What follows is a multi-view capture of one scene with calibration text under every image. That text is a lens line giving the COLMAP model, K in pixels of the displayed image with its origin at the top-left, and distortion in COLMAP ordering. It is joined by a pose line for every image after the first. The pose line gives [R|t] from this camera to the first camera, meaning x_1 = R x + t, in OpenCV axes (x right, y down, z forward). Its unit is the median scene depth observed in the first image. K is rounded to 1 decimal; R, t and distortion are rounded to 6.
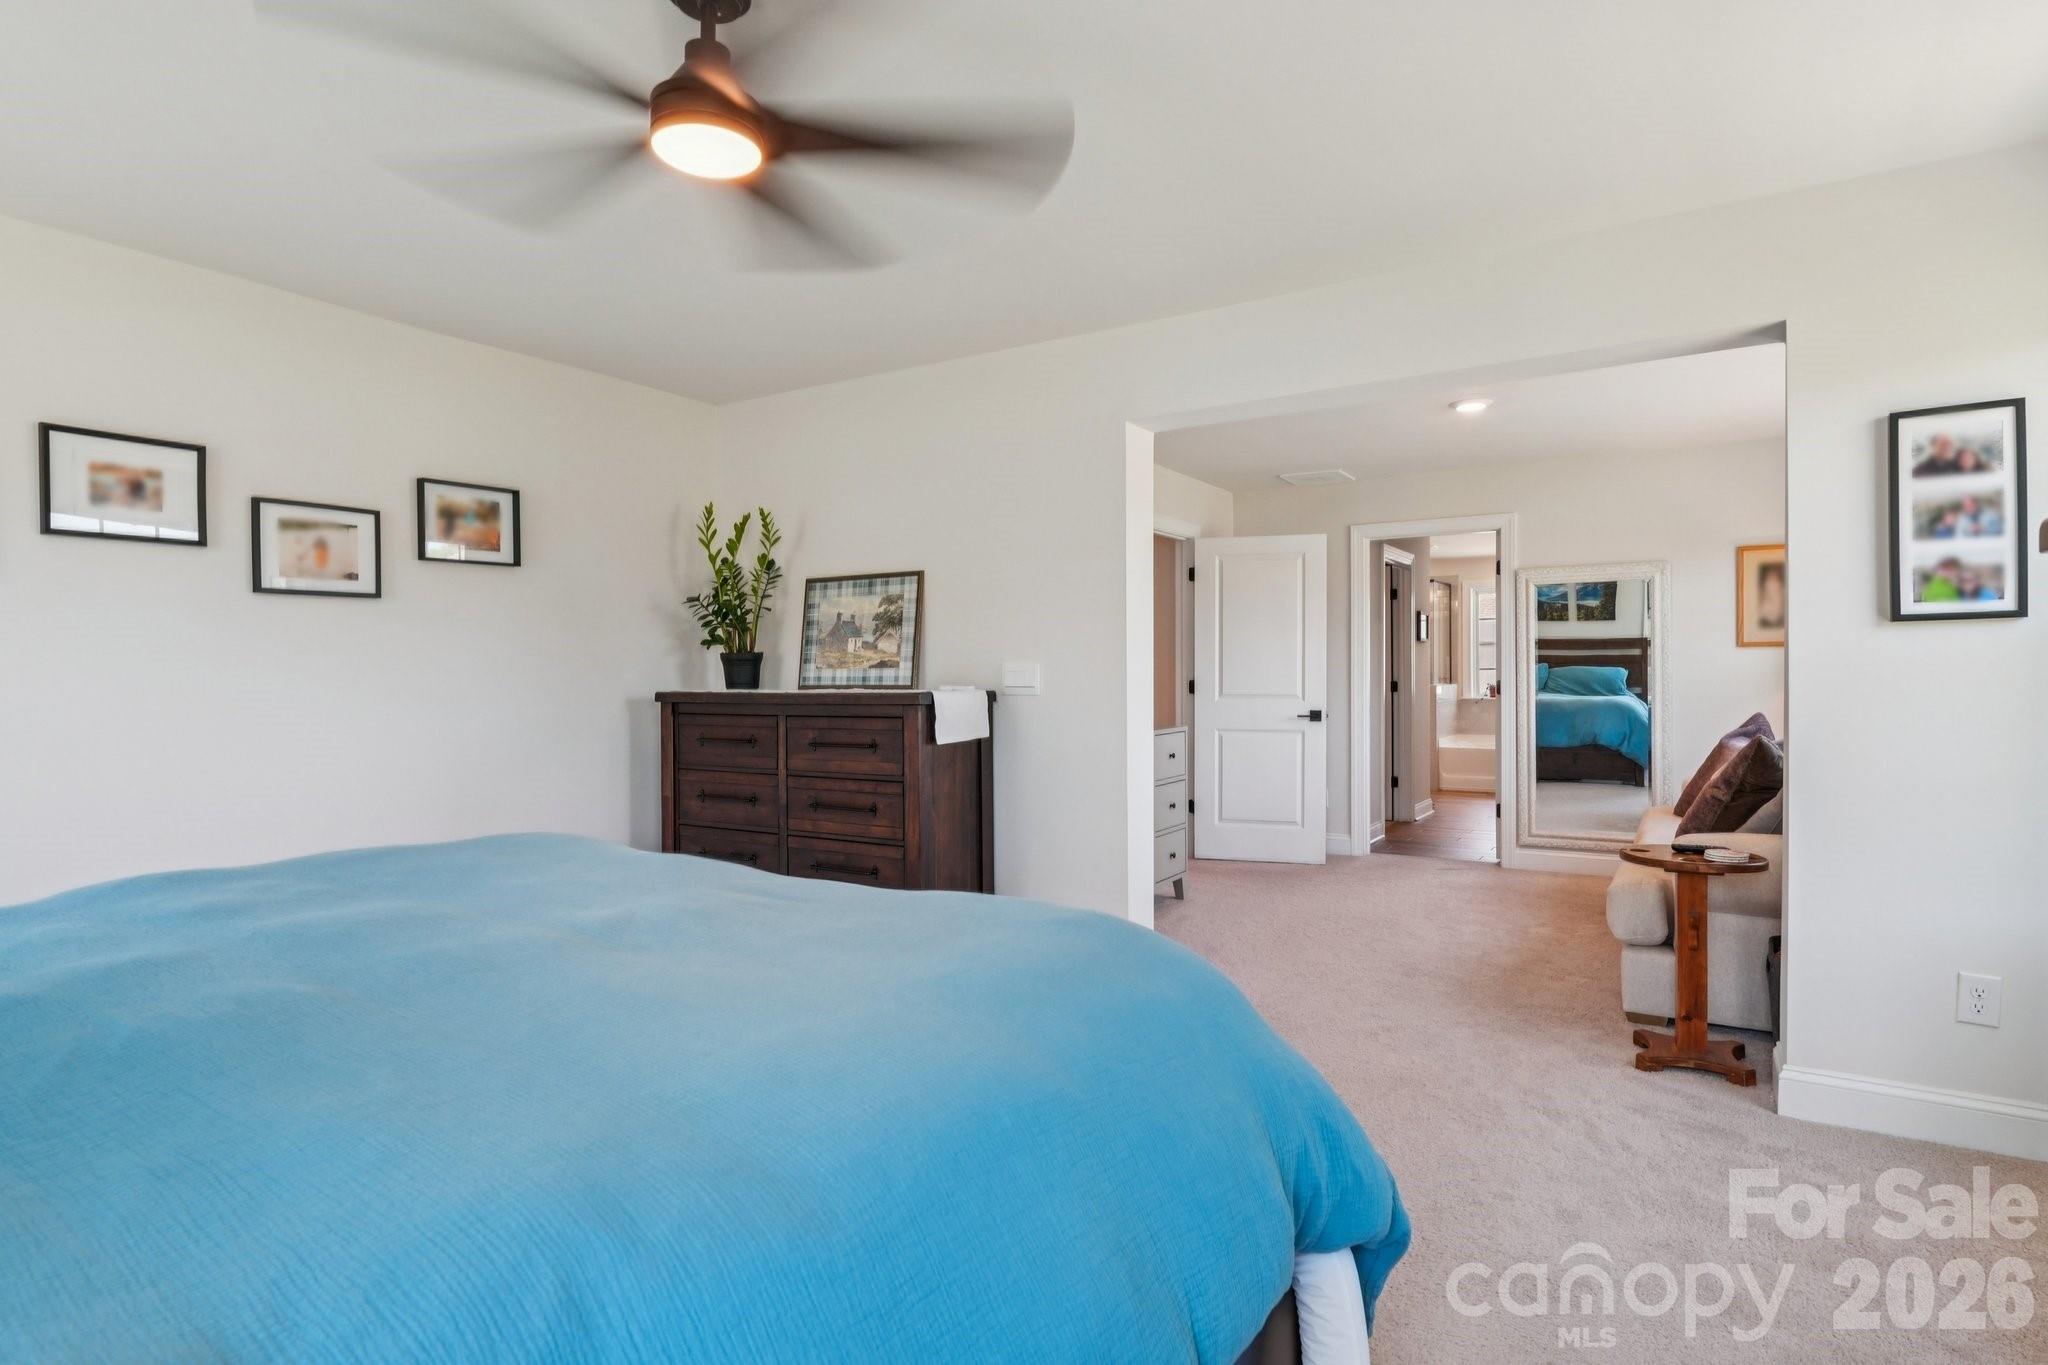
lens RADIAL K [[1064.8, 0, 1023.5], [0, 1064.8, 701.6], [0, 0, 1]] dist [-0.002536, 0.000722]
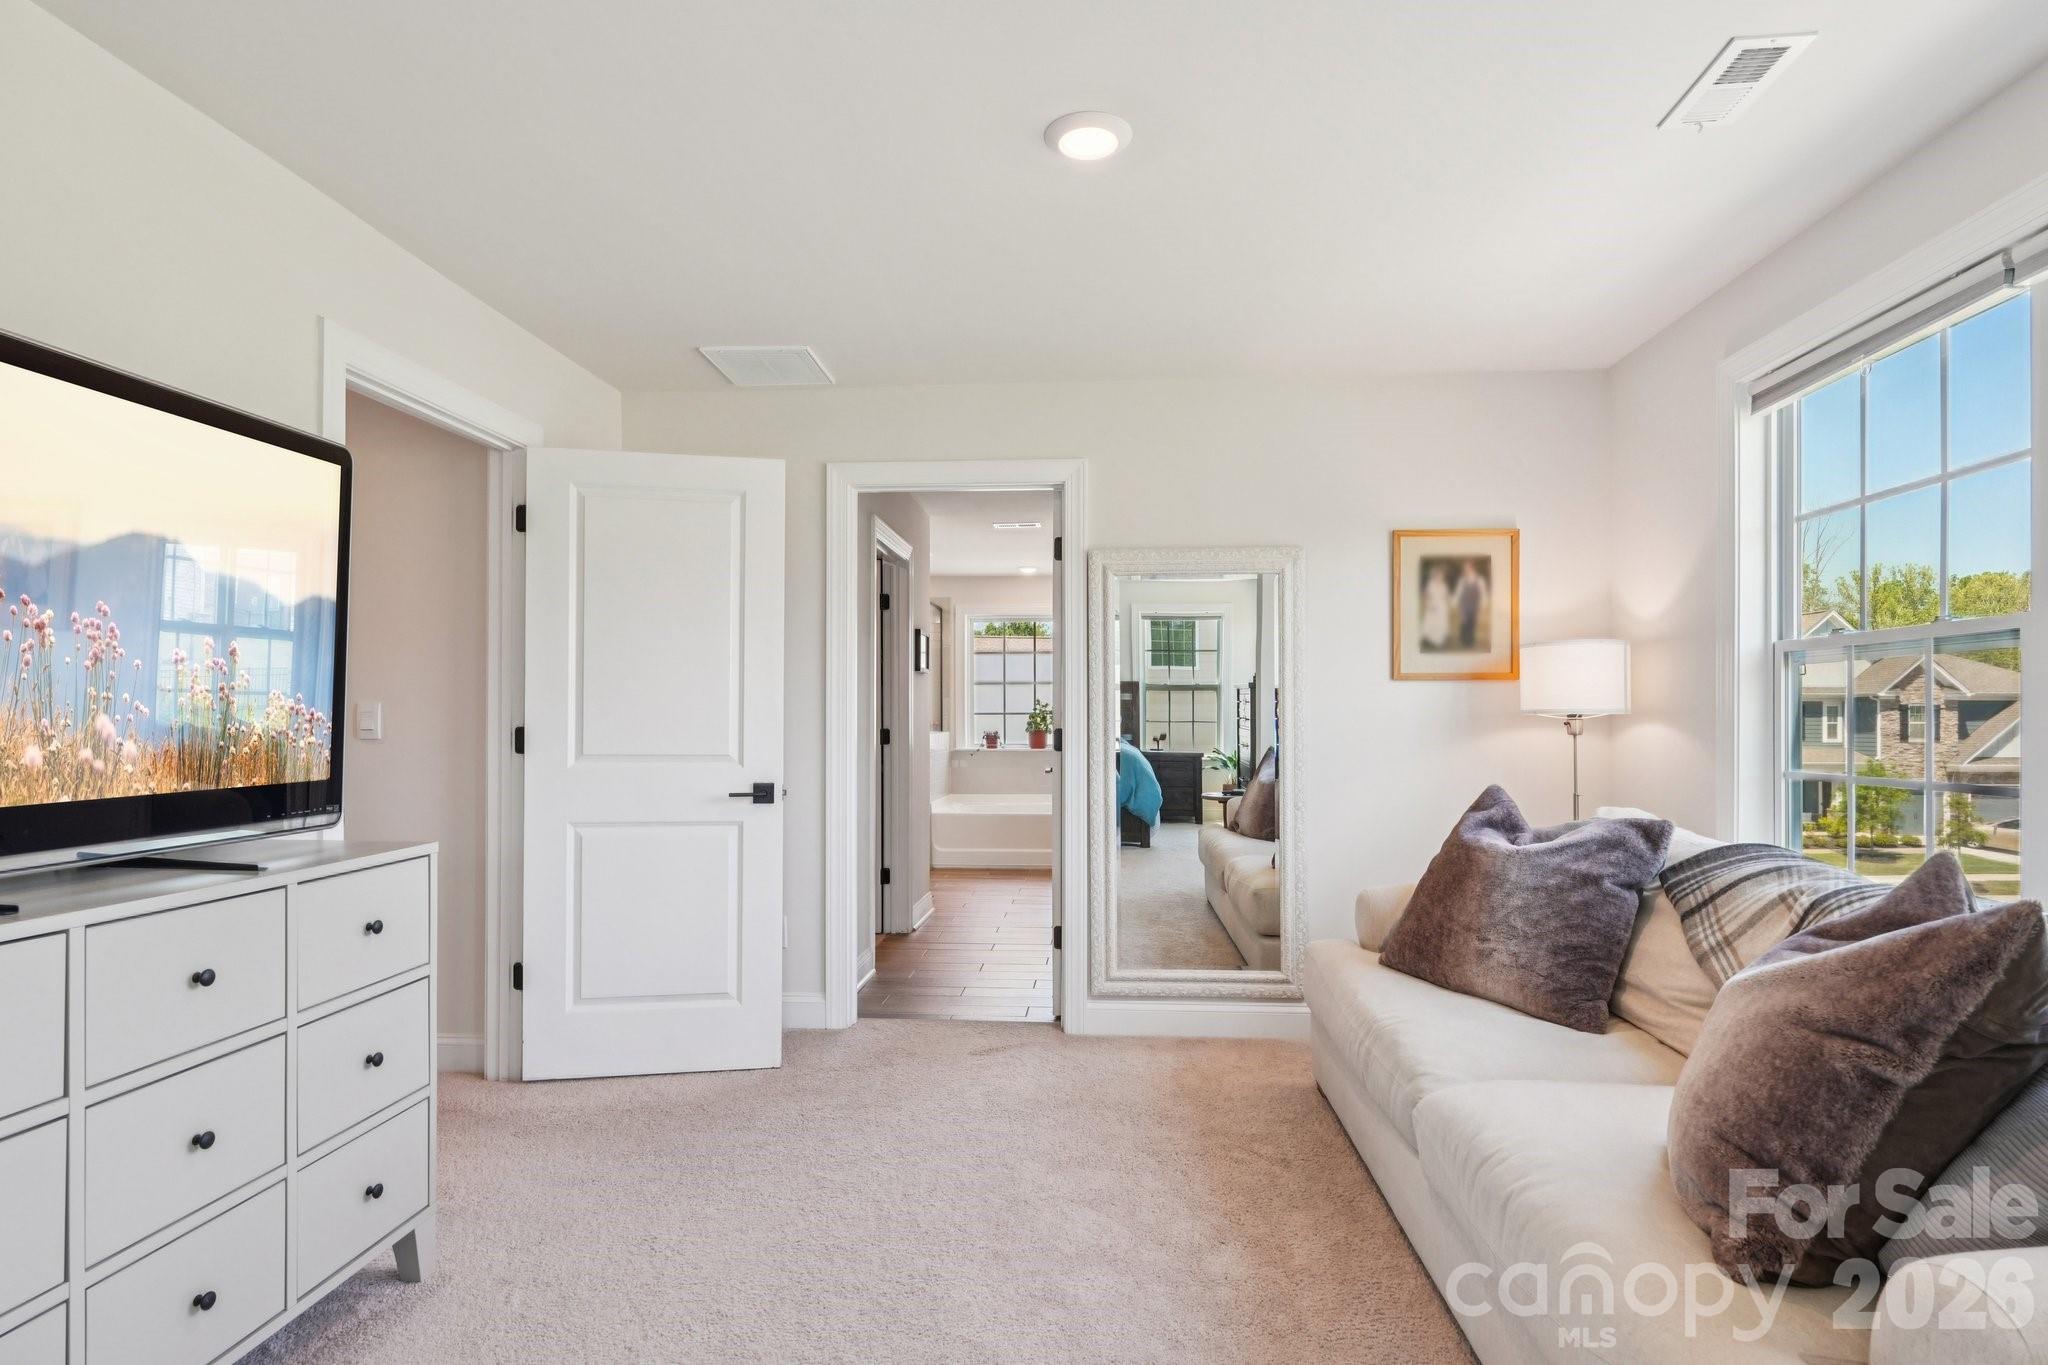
lens RADIAL K [[1064.8, 0, 1023.5], [0, 1064.8, 701.6], [0, 0, 1]] dist [-0.002536, 0.000722]
pose [[0.882248, 0.015387, 0.470533, 0.128233], [0.004761, 0.999123, -0.041600, -0.009525], [-0.470761, 0.038942, 0.881401, 0.434776]]
